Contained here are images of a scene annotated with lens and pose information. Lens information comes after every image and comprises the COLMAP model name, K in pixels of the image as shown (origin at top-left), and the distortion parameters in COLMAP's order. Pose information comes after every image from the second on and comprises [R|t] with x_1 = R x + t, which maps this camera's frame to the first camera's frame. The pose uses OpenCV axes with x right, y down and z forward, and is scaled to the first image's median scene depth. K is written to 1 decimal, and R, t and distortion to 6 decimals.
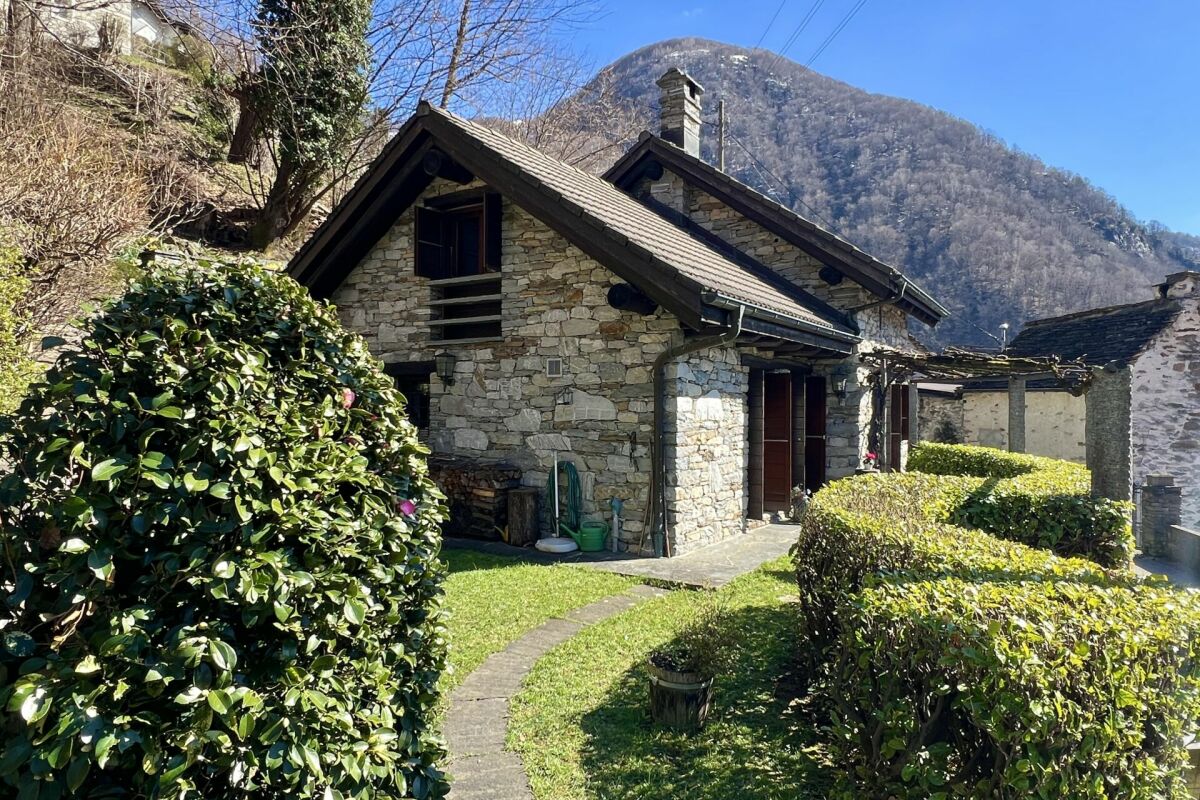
lens RADIAL K [[748.5, 0, 595.1], [0, 748.5, 399.9], [0, 0, 1]] dist [-0.007366, 0.000287]
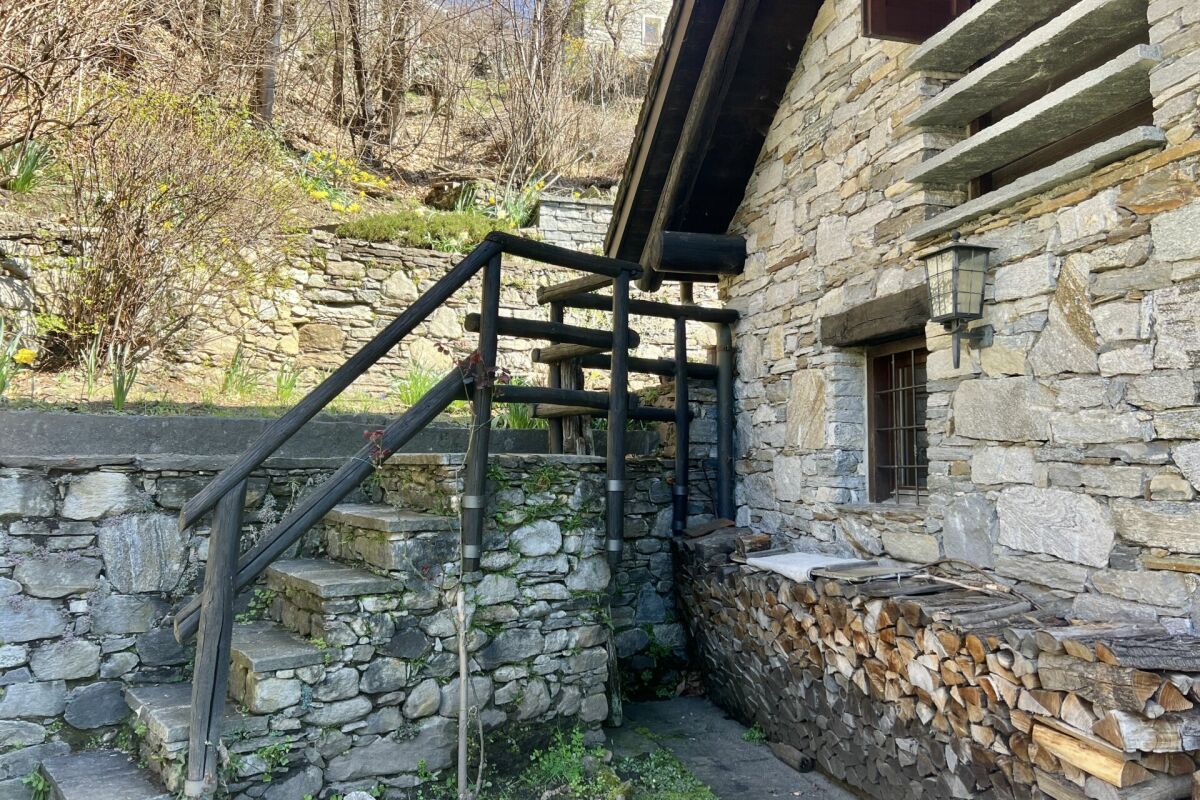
lens RADIAL K [[916.7, 0, 602.1], [0, 916.7, 402.0], [0, 0, 1]] dist [0.012103, 0.004468]
pose [[0.736483, -0.045527, -0.674922, -0.044416], [-0.001883, 0.997591, -0.069348, 0.025804], [0.676454, 0.052345, 0.734623, 0.523960]]
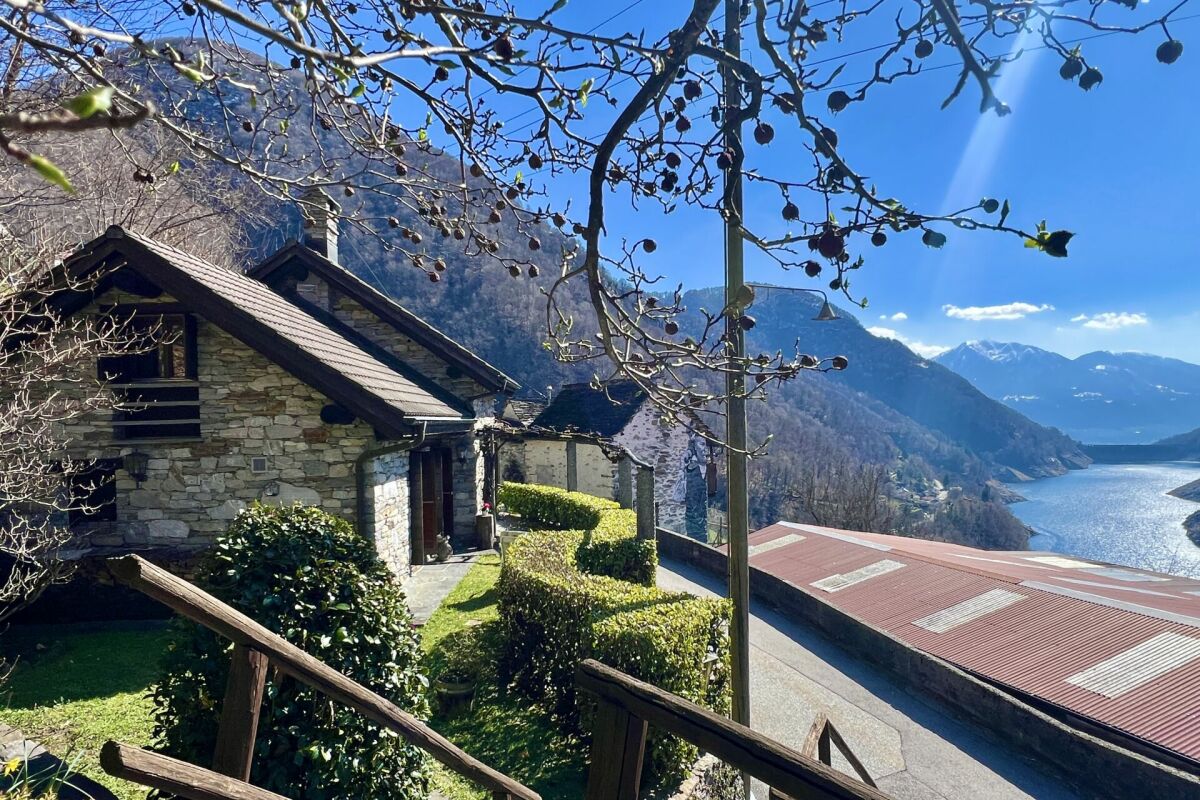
lens RADIAL K [[702.0, 0, 574.8], [0, 702.0, 443.3], [0, 0, 1]] dist [0.001841, 0.000998]
pose [[0.839996, -0.045052, 0.540719, -0.183610], [0.025758, 0.998734, 0.043199, -0.087641], [-0.541981, -0.022360, 0.840093, -0.169372]]
